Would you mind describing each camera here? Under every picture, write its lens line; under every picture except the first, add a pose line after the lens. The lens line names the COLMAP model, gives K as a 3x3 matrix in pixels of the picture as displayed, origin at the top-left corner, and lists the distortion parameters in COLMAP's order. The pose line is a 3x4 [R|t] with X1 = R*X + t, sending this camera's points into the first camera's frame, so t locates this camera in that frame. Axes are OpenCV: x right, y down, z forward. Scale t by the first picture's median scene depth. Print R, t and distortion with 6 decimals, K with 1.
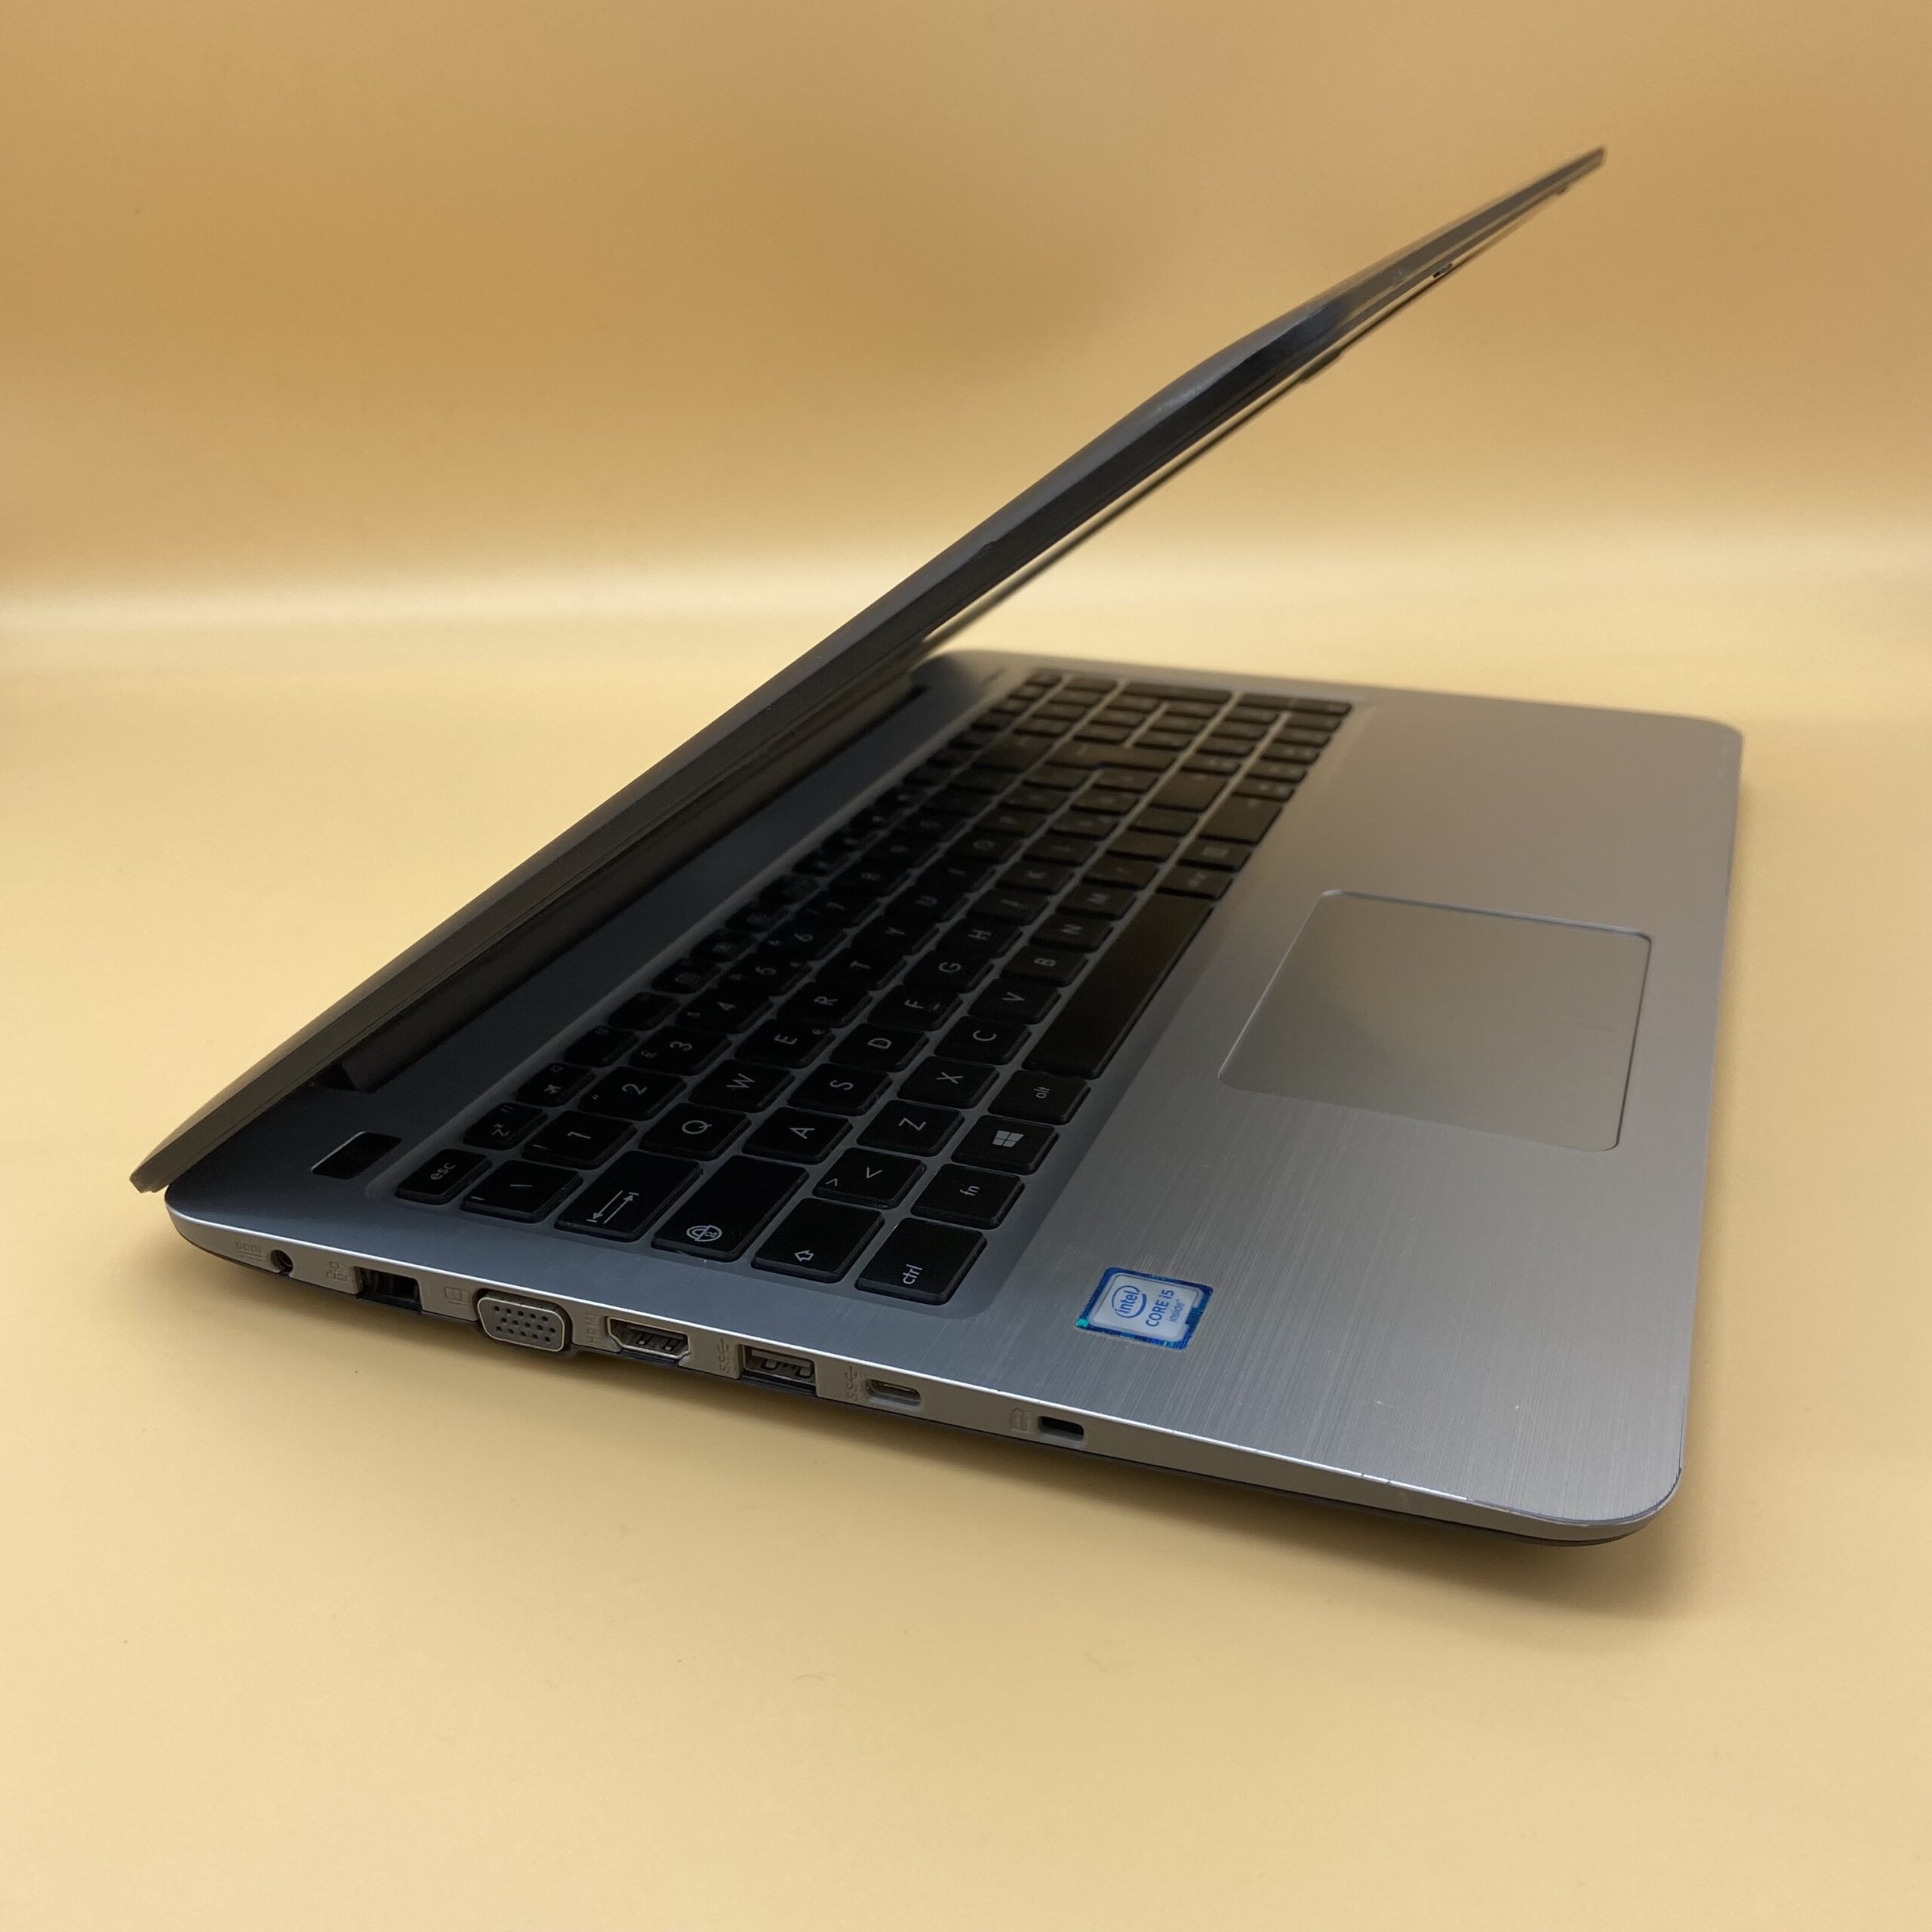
lens RADIAL K [[1935.7, 0, 1061.8], [0, 1935.7, 965.6], [0, 0, 1]] dist [-0.002822, -0.001821]
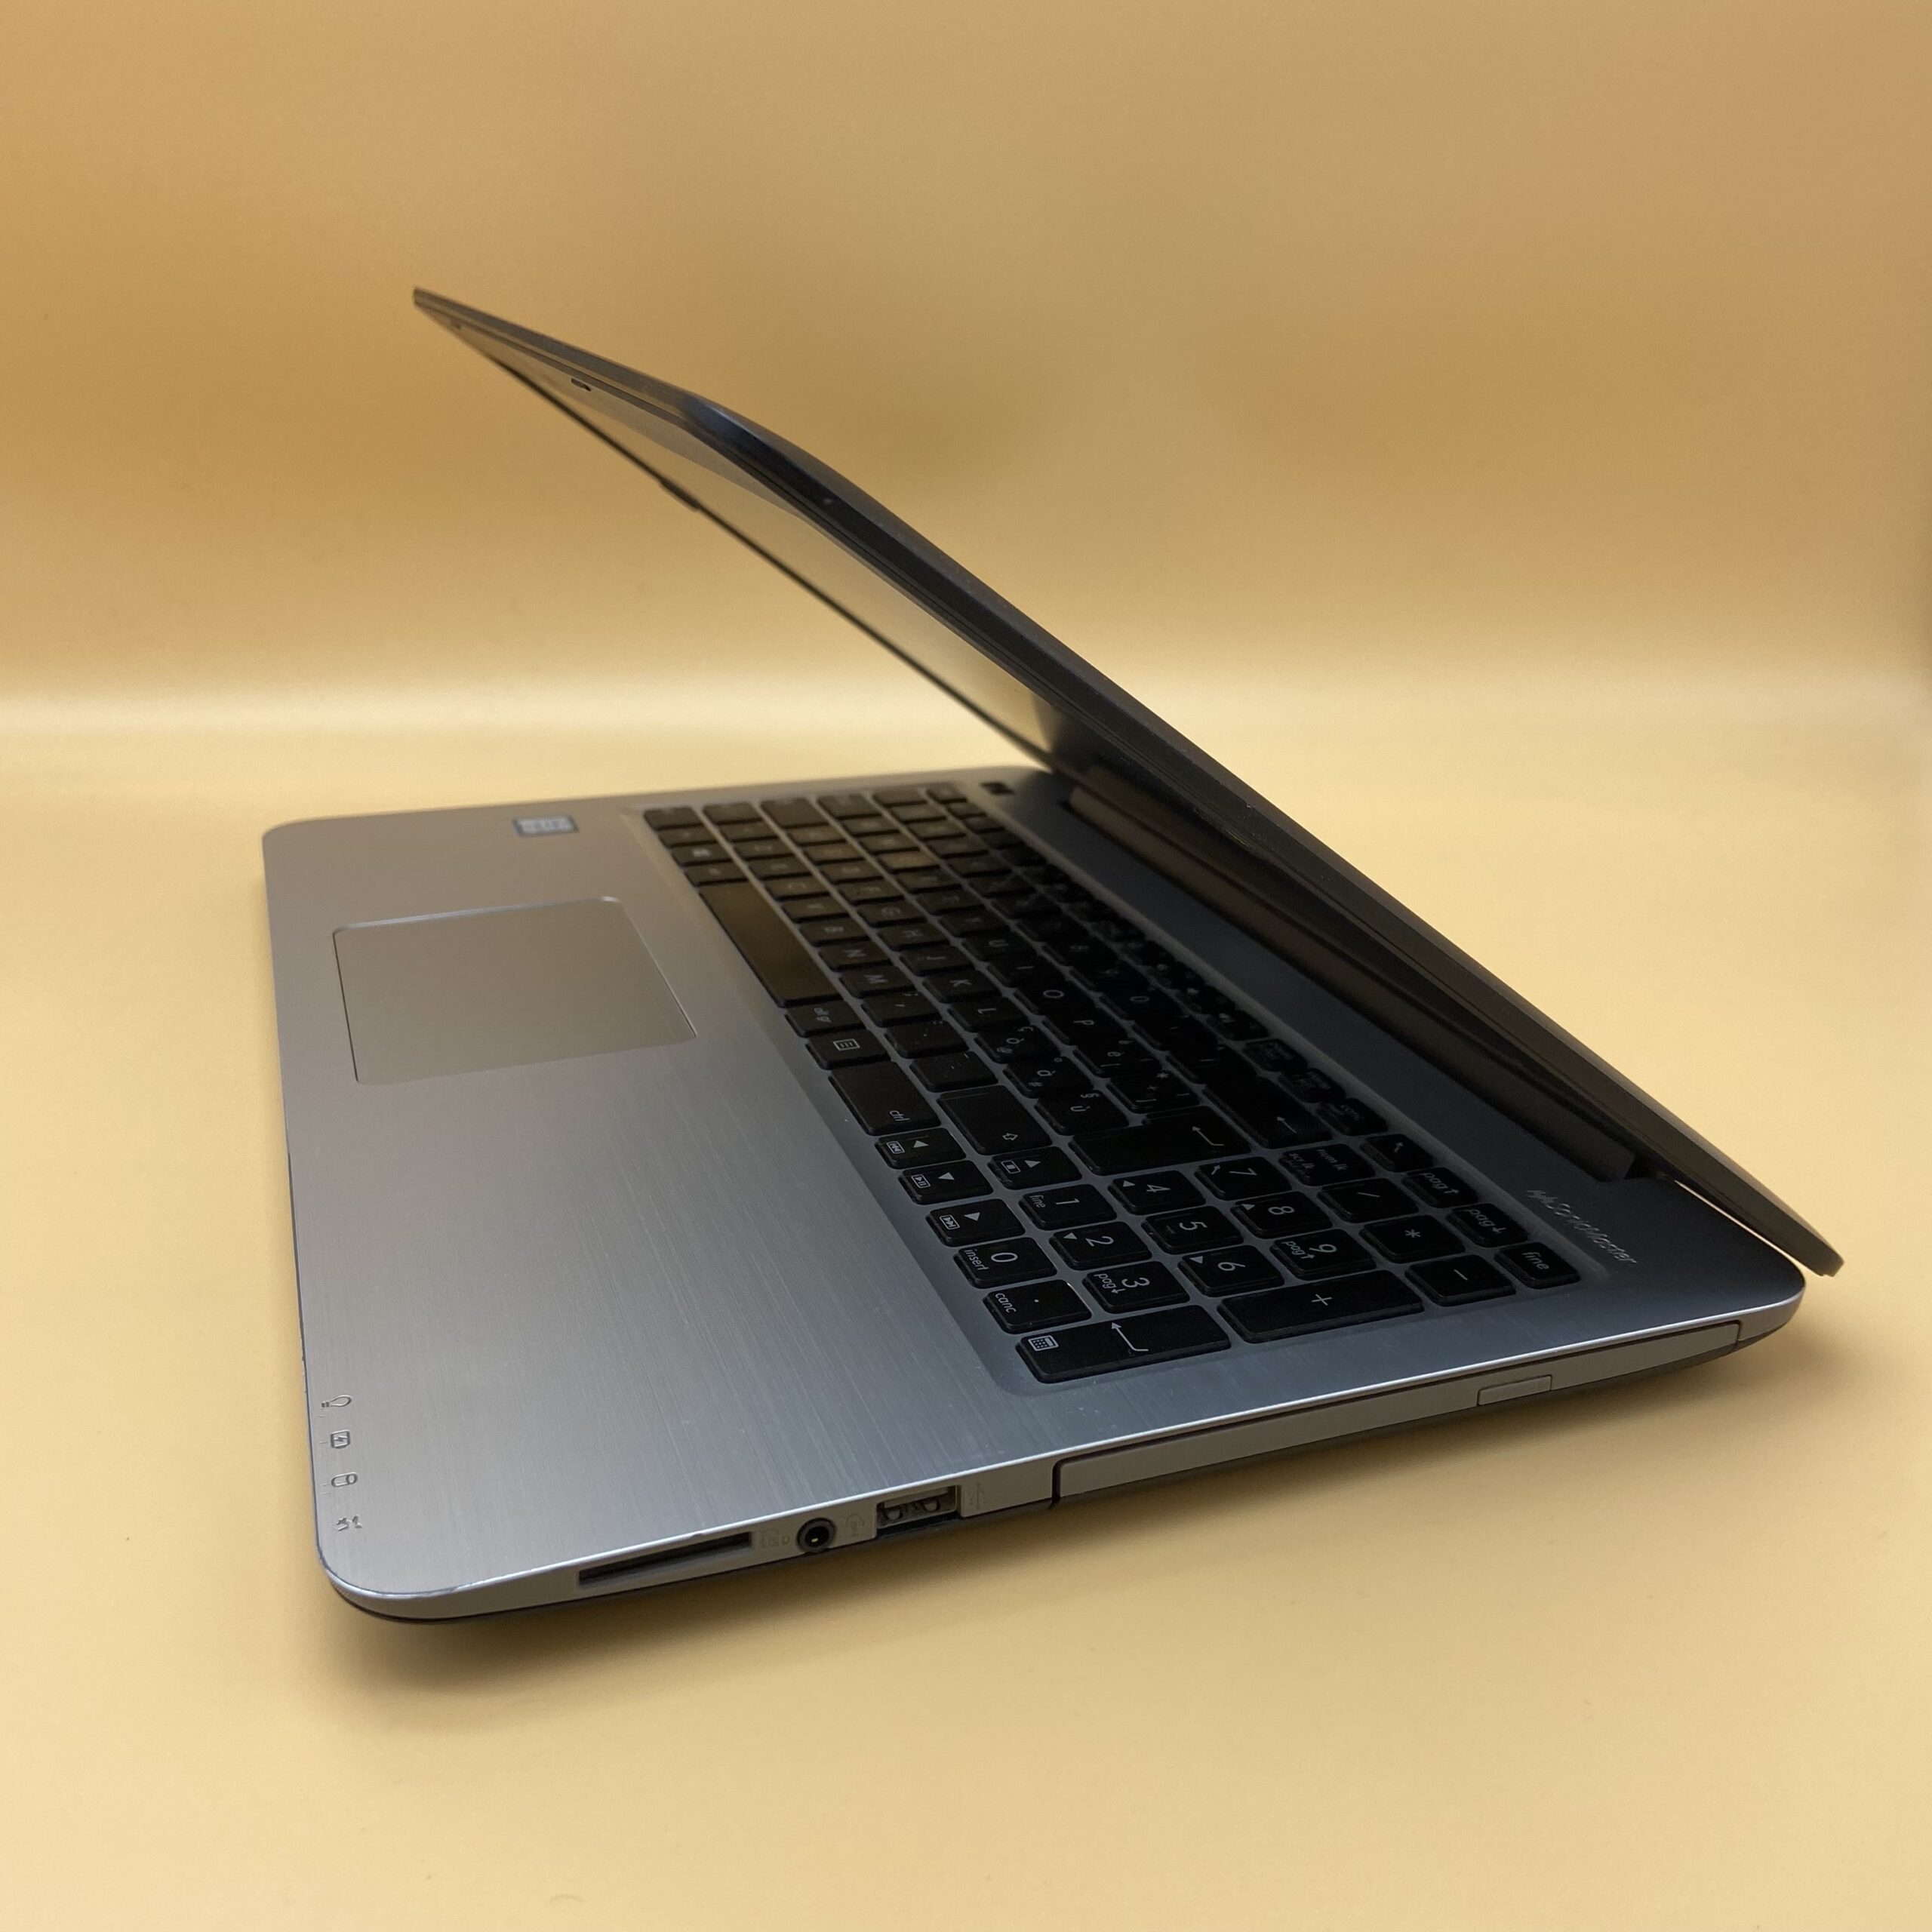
lens RADIAL K [[1935.7, 0, 1061.8], [0, 1935.7, 965.6], [0, 0, 1]] dist [-0.002822, -0.001821]
pose [[-0.751984, 0.236896, -0.615142, 0.598051], [-0.286631, 0.722840, 0.628765, -0.742119], [0.593601, 0.649140, -0.475662, 1.565766]]
